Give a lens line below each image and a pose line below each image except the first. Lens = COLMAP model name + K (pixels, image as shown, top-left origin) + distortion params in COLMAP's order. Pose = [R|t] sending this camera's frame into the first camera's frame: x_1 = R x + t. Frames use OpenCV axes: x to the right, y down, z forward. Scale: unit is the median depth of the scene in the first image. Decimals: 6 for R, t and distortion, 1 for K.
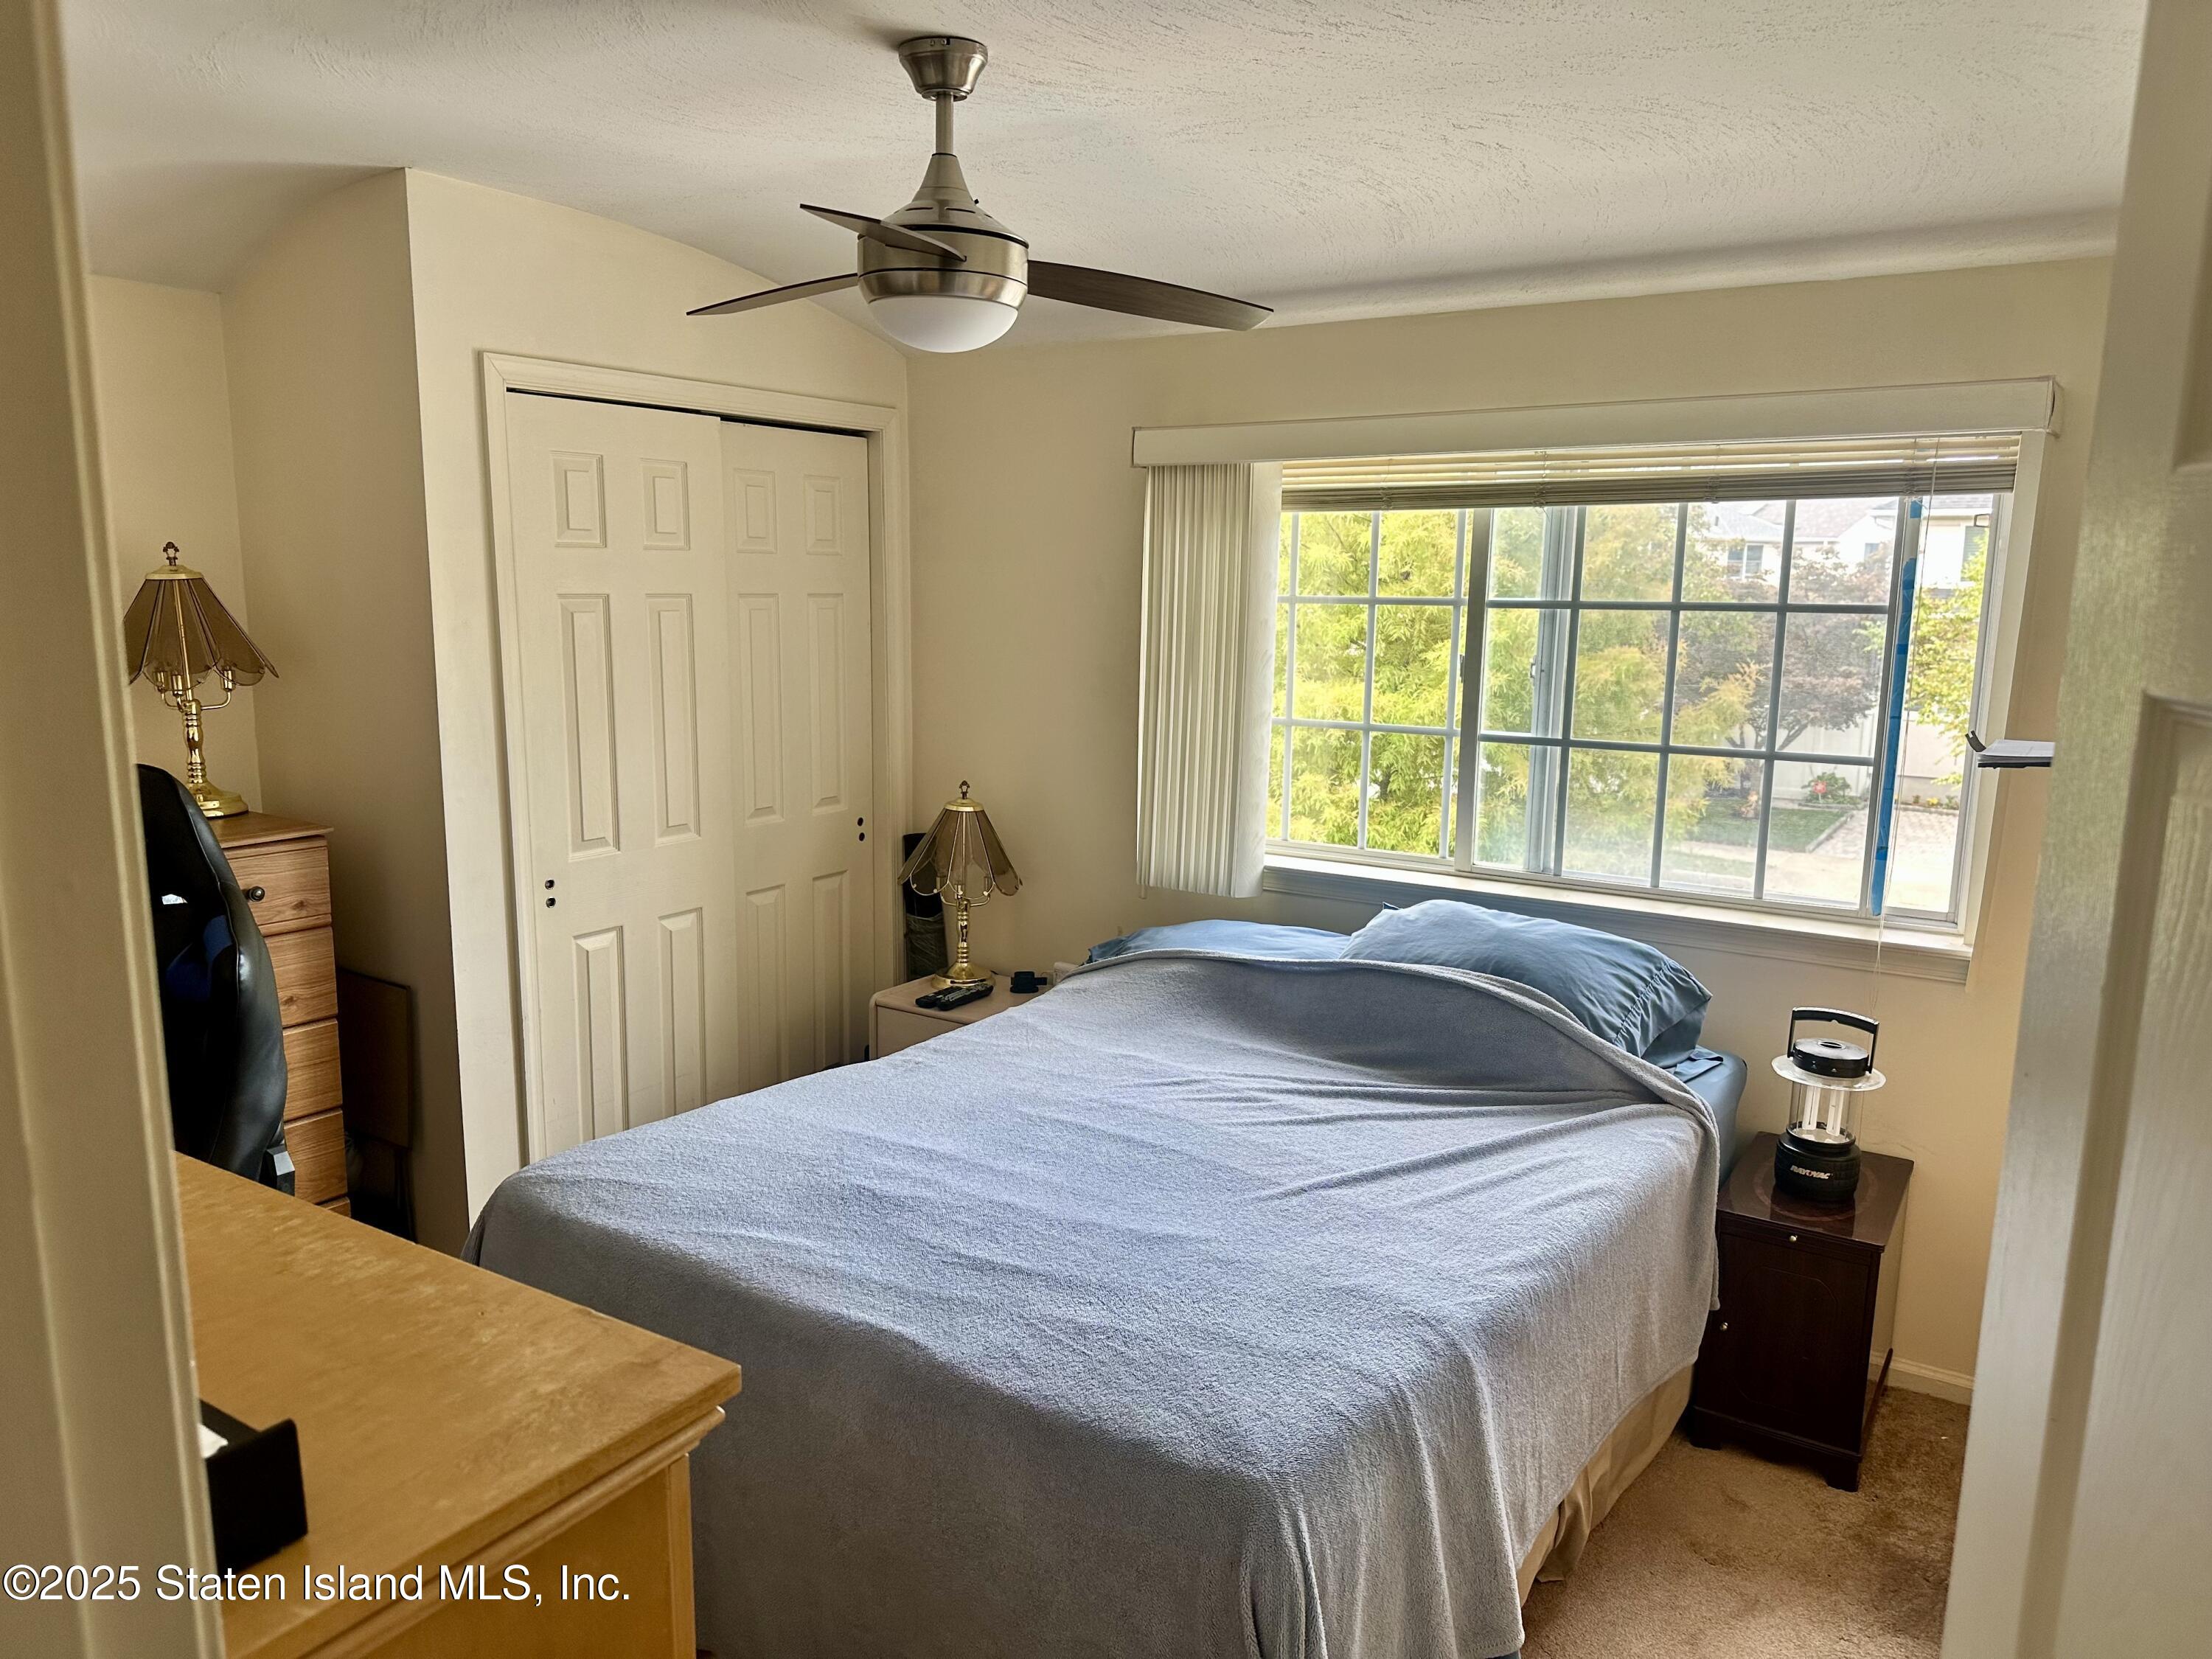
lens RADIAL K [[1551.8, 0, 1120.6], [0, 1551.8, 843.9], [0, 0, 1]] dist [0.066041, -0.079486]
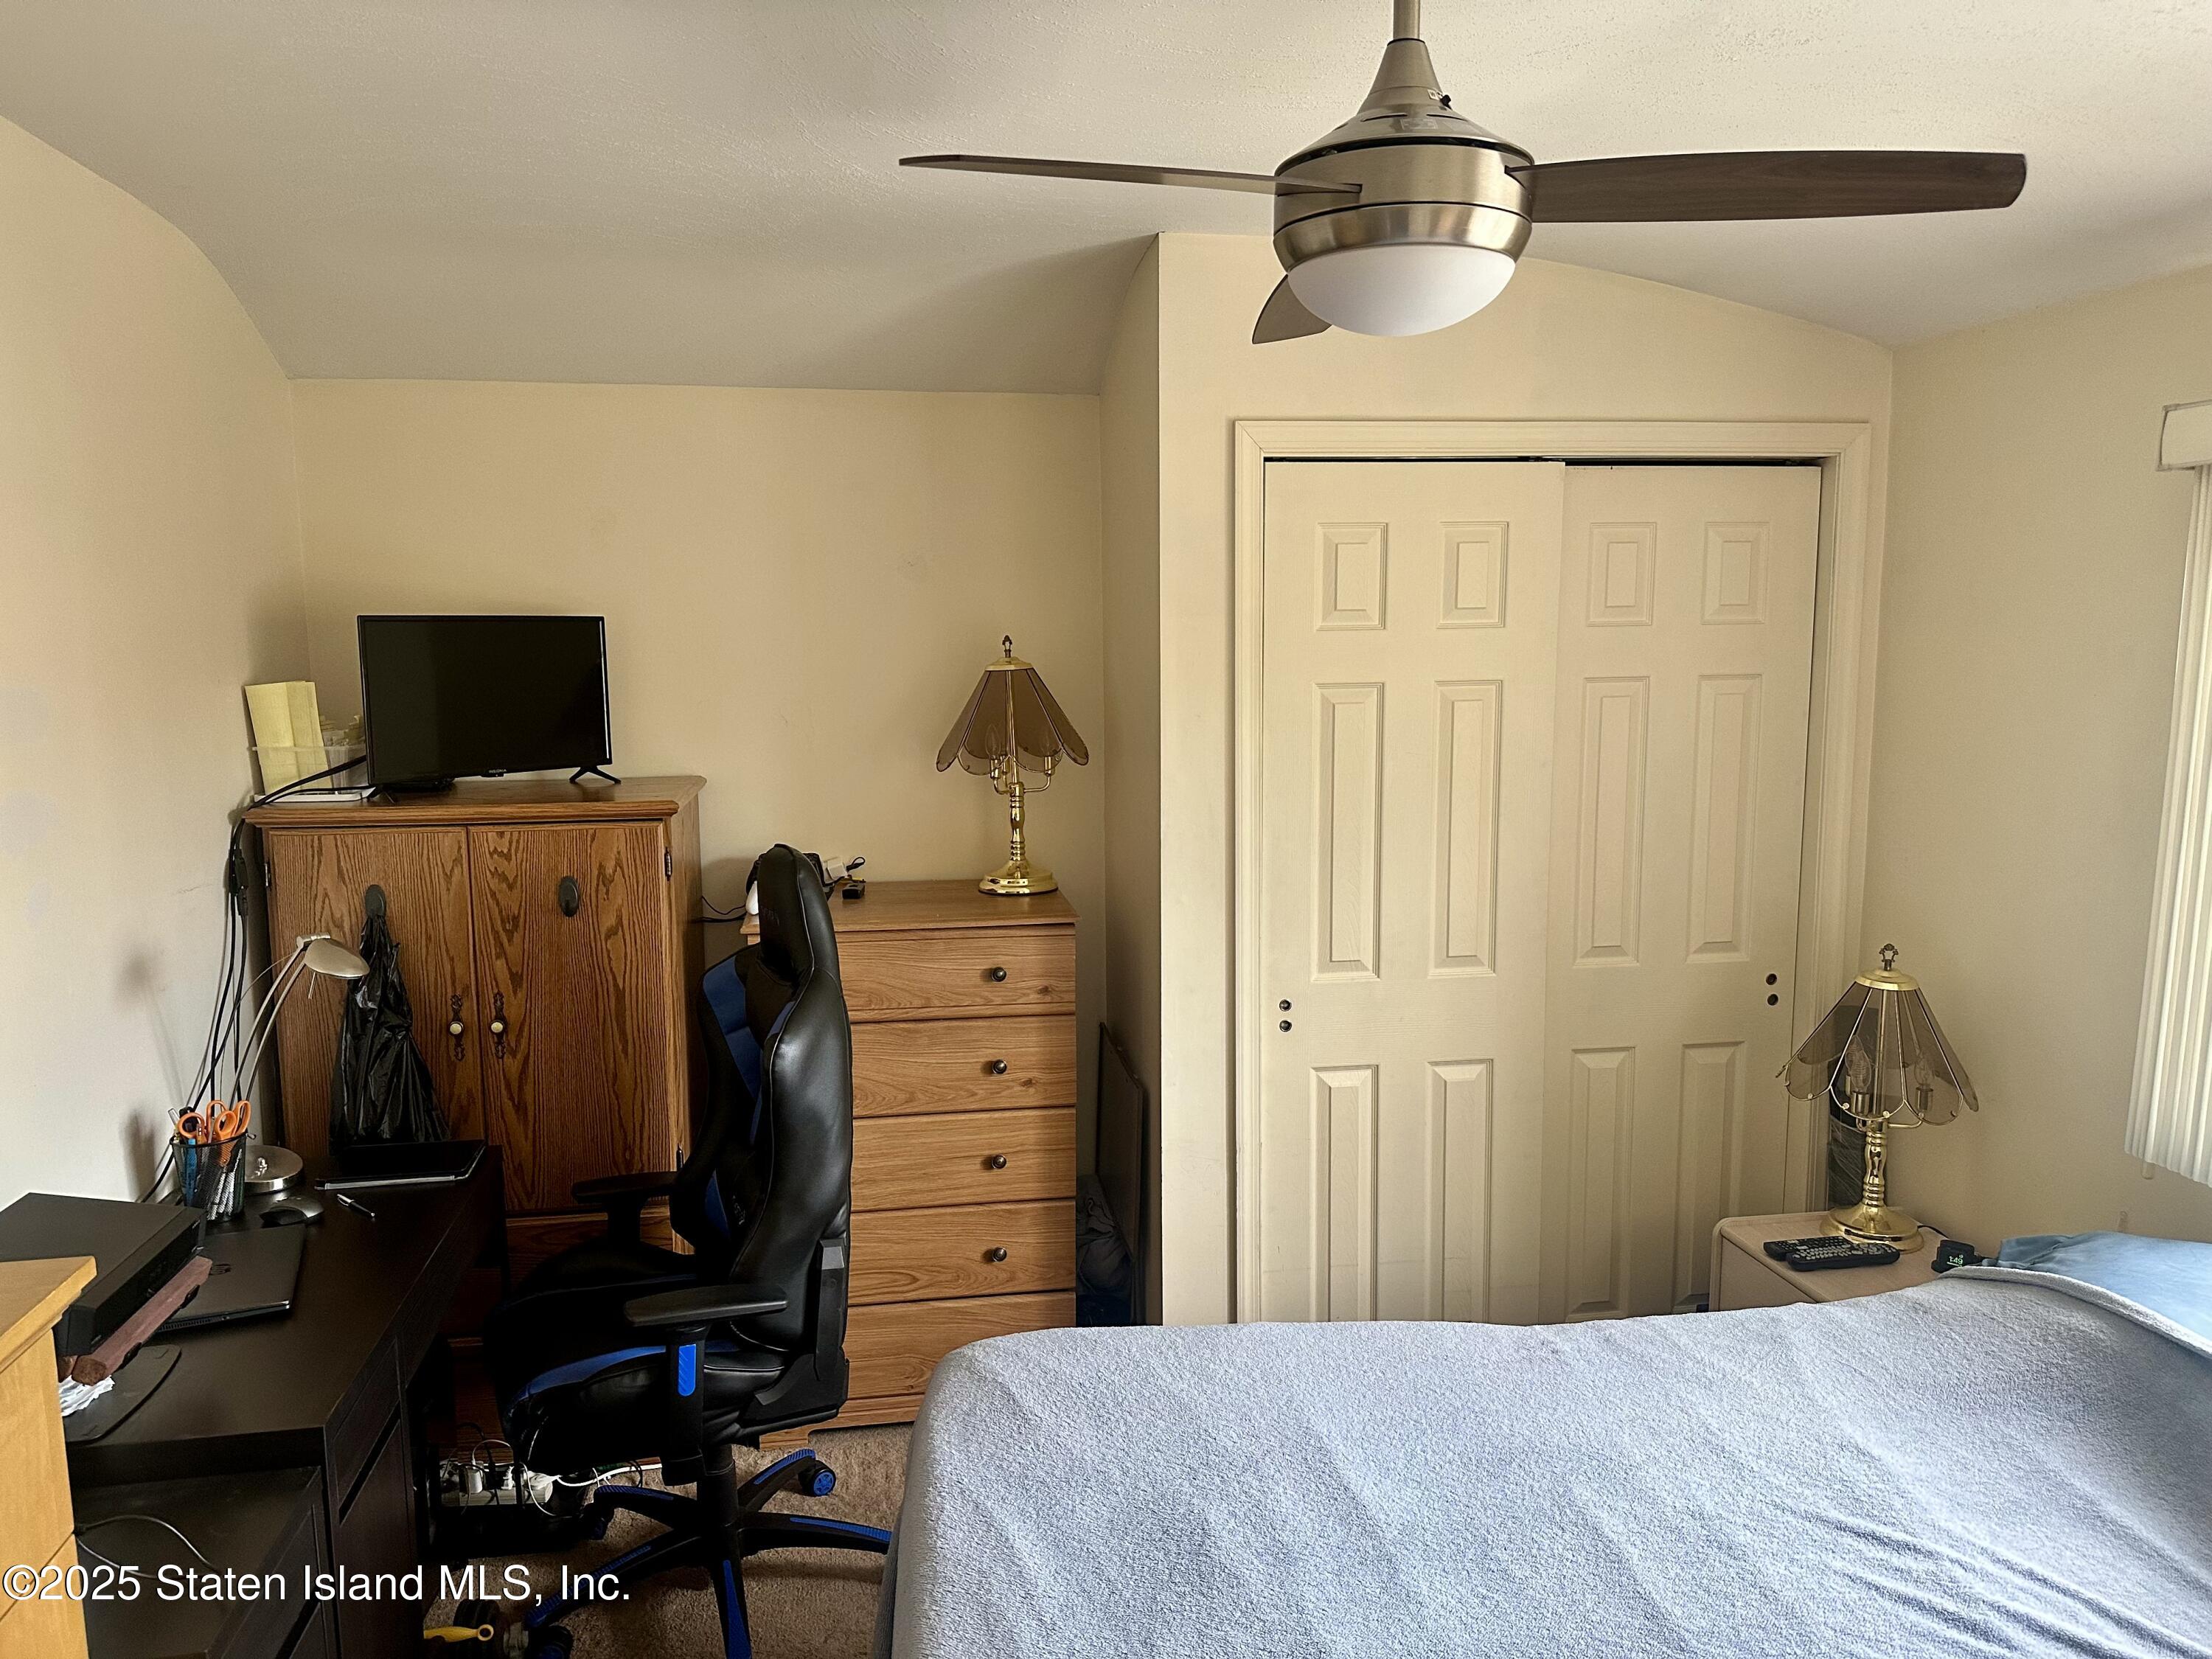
lens RADIAL K [[1551.8, 0, 1101.2], [0, 1551.8, 830.4], [0, 0, 1]] dist [0.066041, -0.079486]
pose [[0.664985, 0.073982, -0.743183, 0.214556], [-0.112827, 0.993612, -0.002045, -0.059463], [0.738285, 0.085211, 0.669085, 0.321334]]
